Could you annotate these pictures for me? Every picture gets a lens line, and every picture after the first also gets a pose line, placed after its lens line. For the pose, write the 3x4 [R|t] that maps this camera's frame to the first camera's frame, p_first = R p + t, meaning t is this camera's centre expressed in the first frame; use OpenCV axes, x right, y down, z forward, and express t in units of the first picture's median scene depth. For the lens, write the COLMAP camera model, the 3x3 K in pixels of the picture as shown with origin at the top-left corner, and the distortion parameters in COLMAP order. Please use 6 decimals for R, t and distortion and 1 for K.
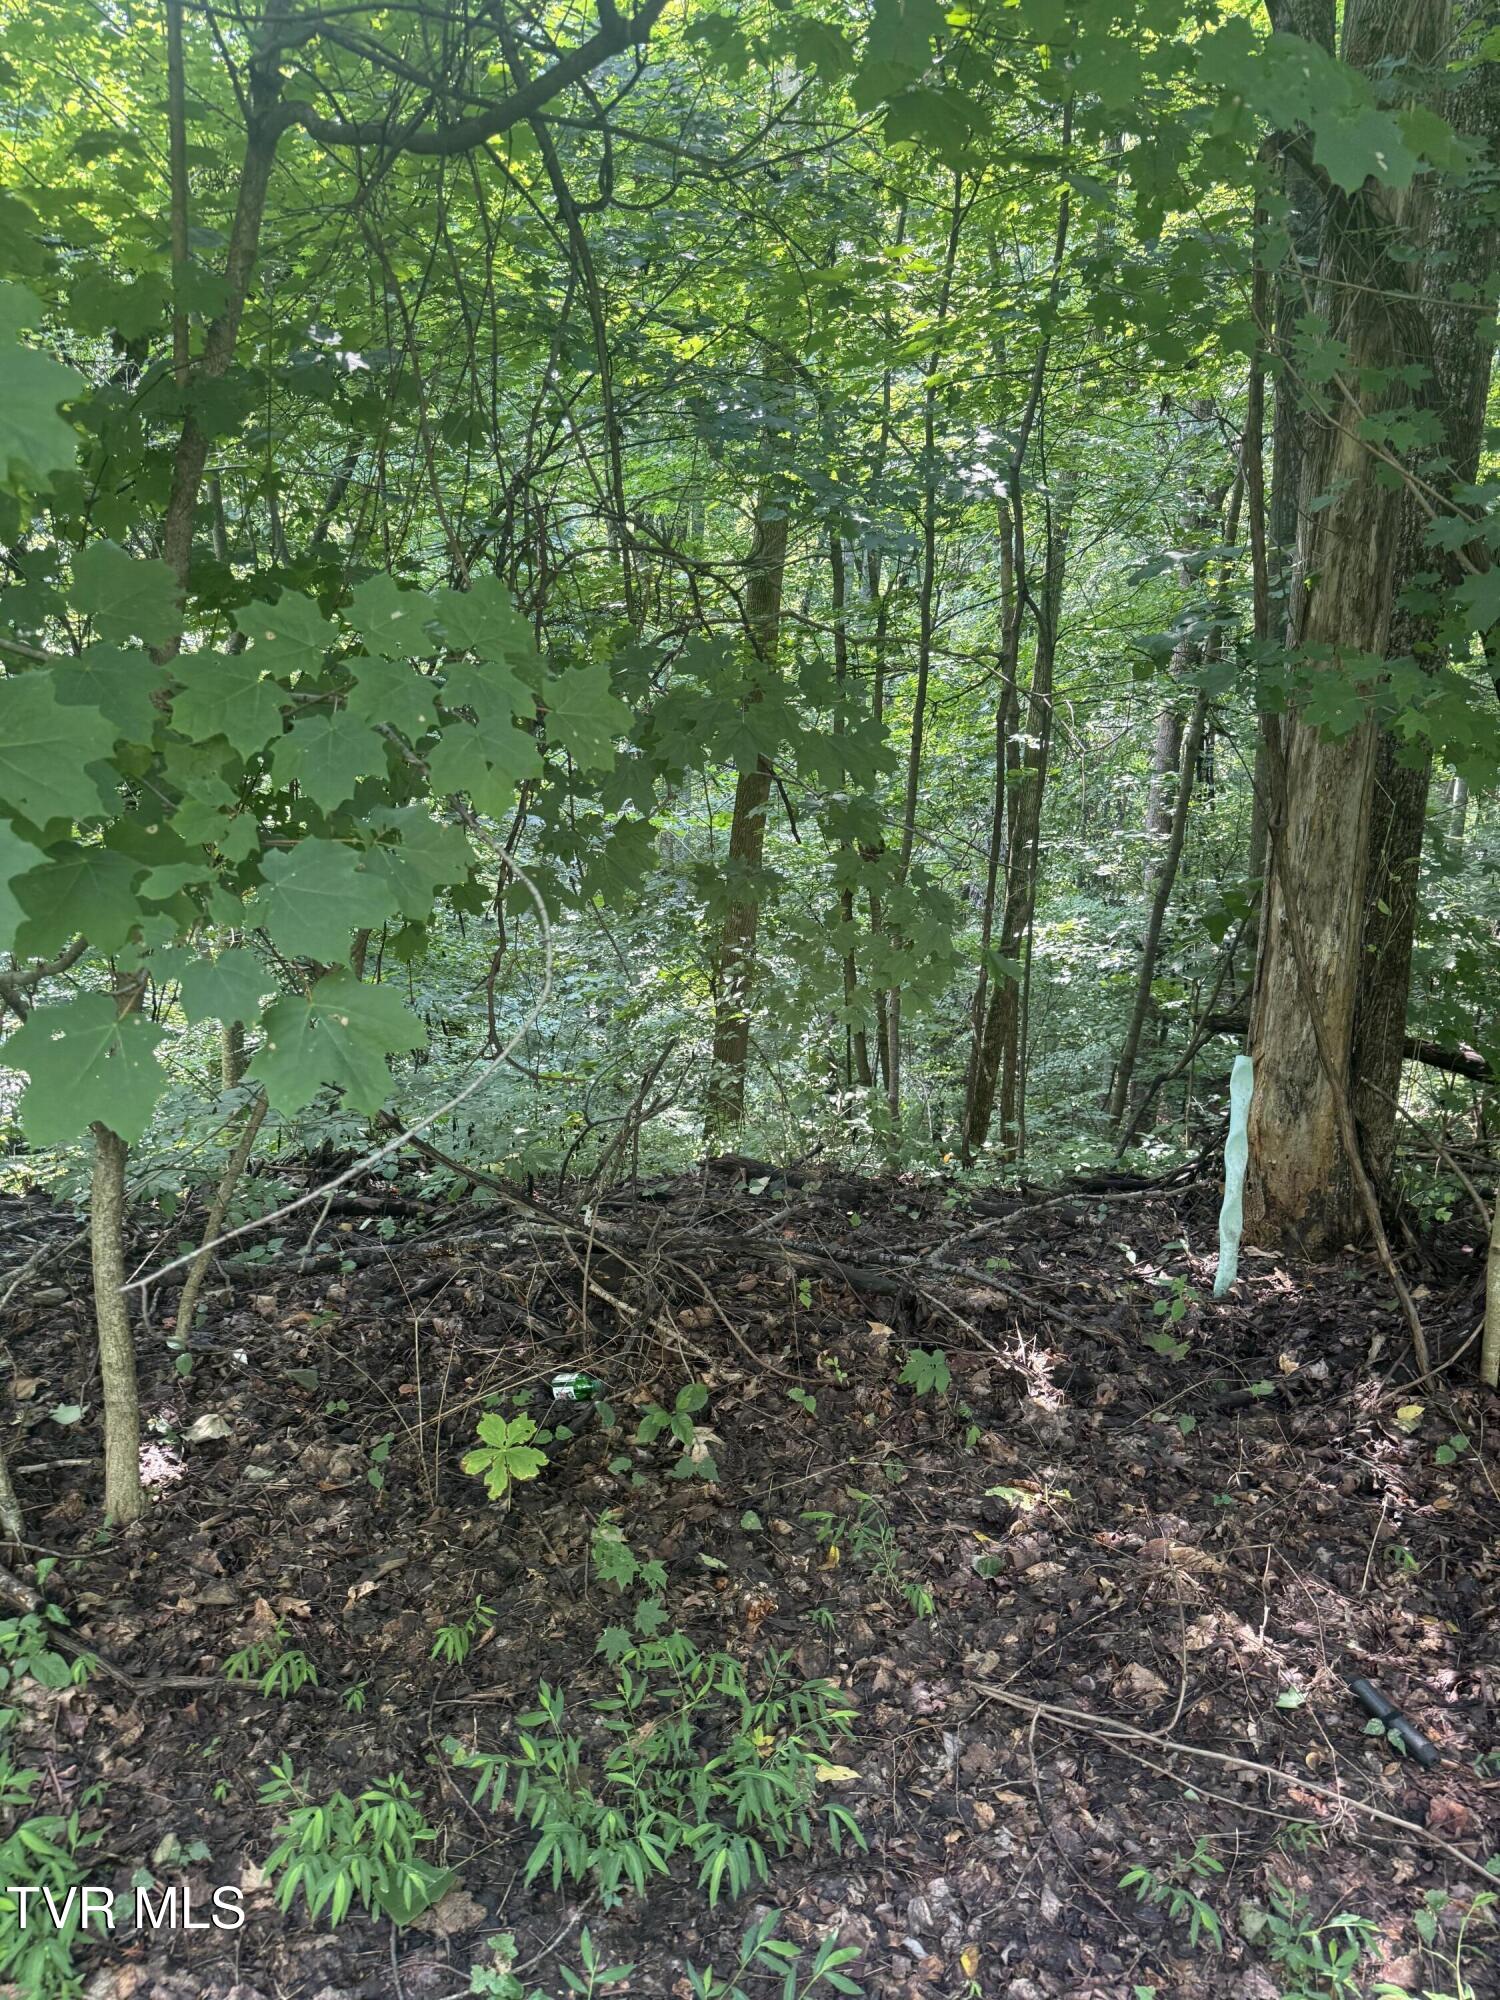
lens RADIAL K [[1432.1, 0, 750.0], [0, 1432.1, 1000.0], [0, 0, 1]] dist [-0.003753, -0.036257]
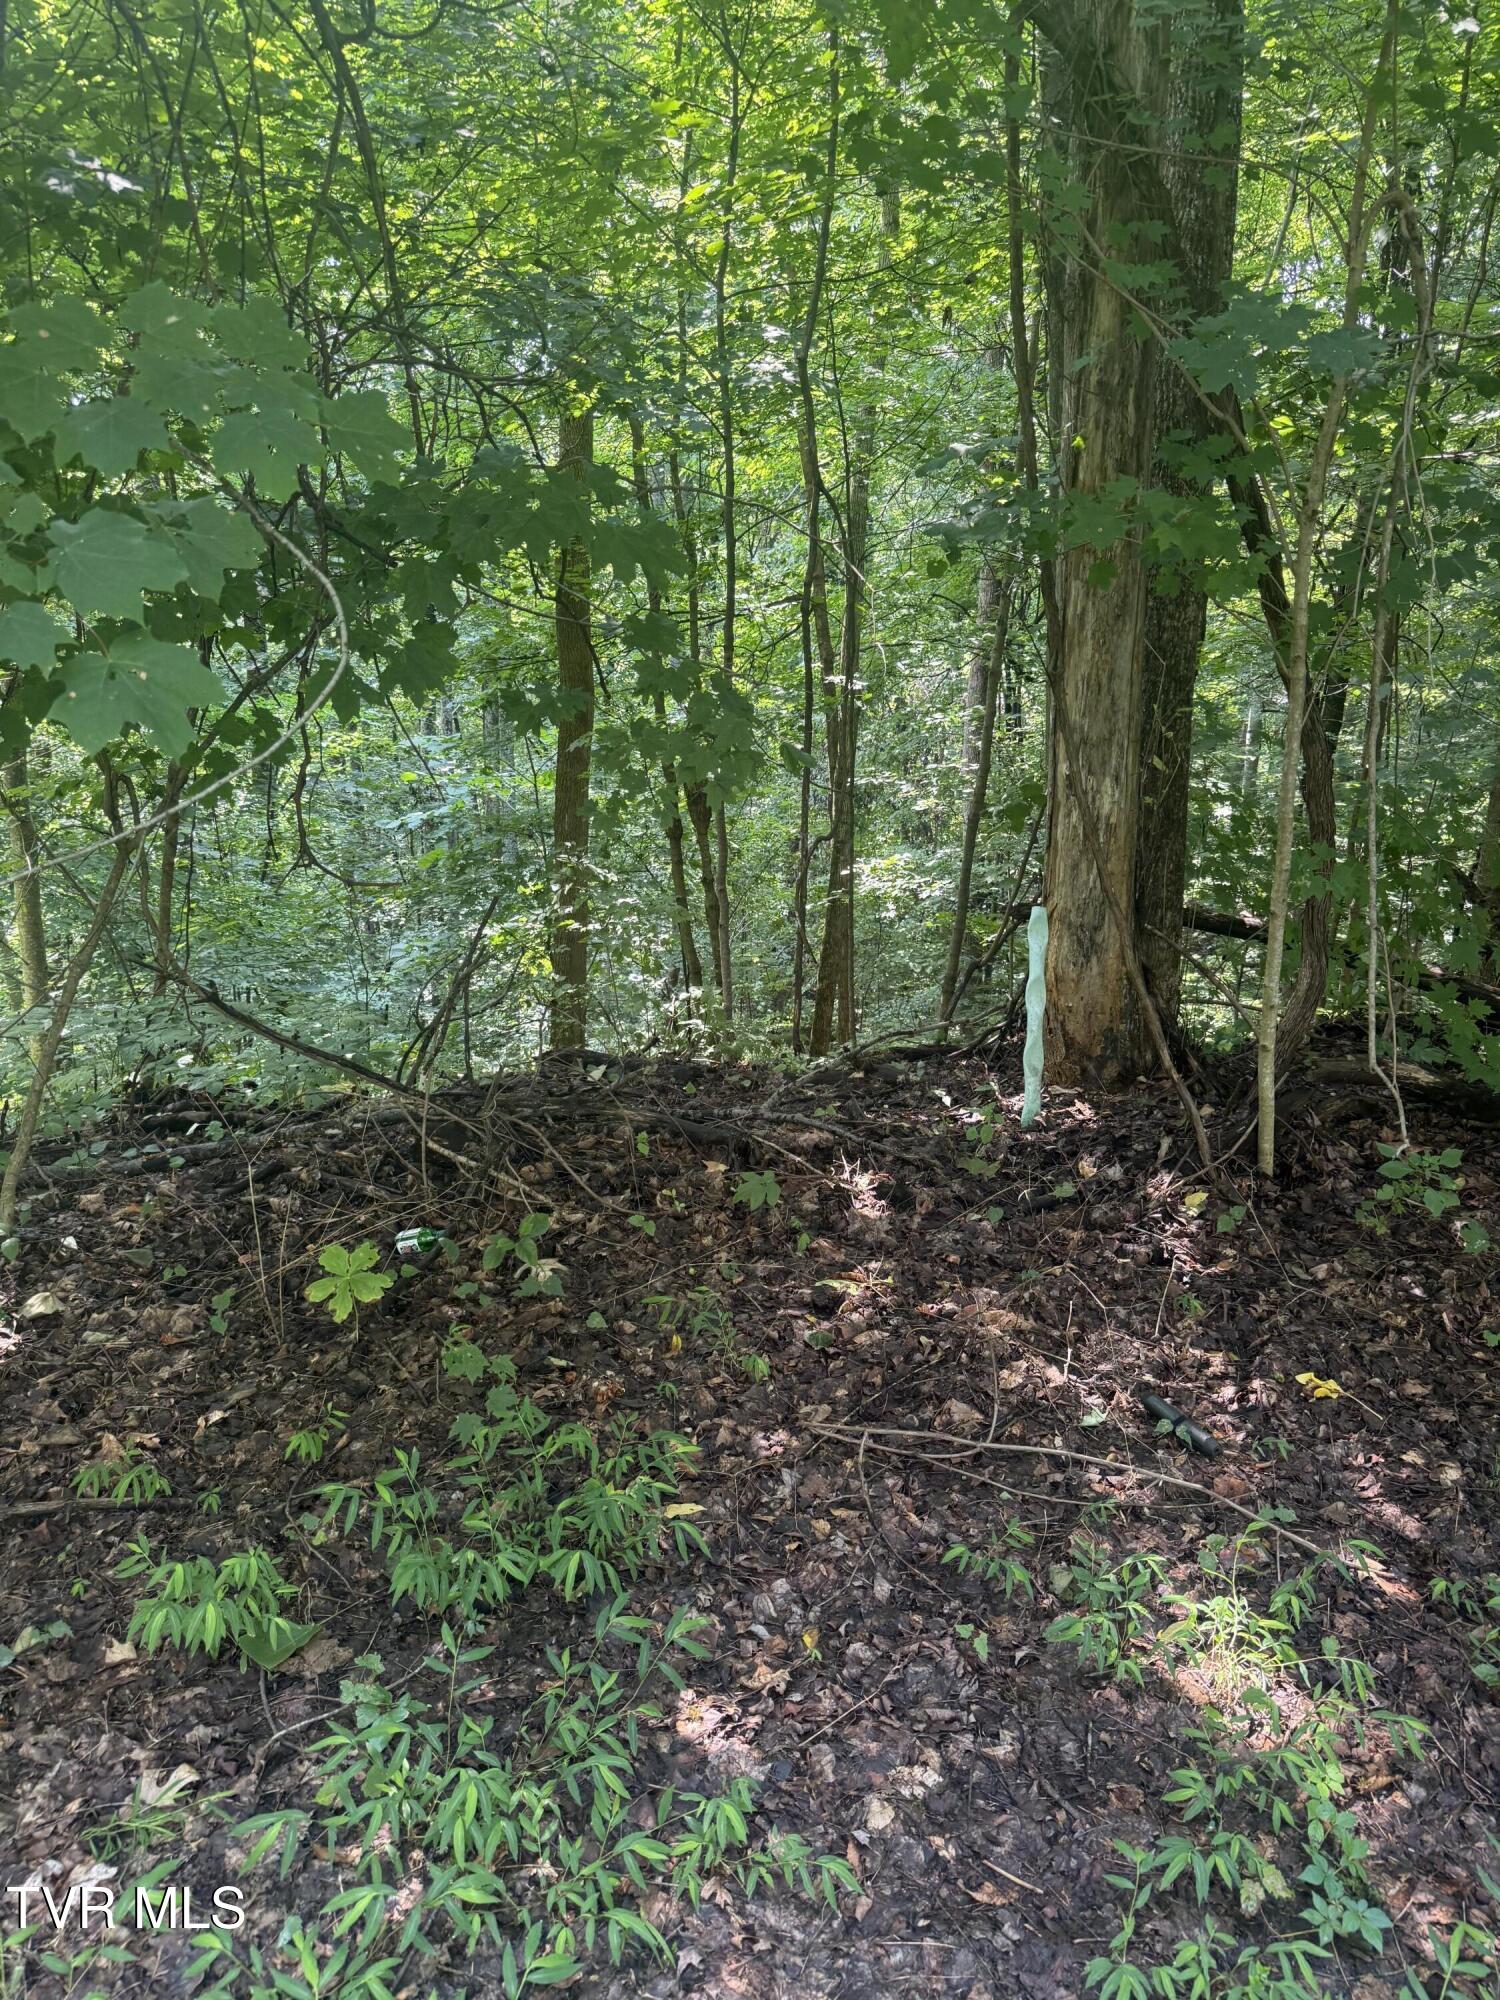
lens RADIAL K [[1402.2, 0, 782.9], [0, 1402.2, 998.0], [0, 0, 1]] dist [0.076245, -0.145657]
pose [[0.988810, -0.061046, 0.136119, 0.010395], [0.056162, 0.997642, 0.039440, 0.095768], [-0.138205, -0.031354, 0.989907, -0.041738]]
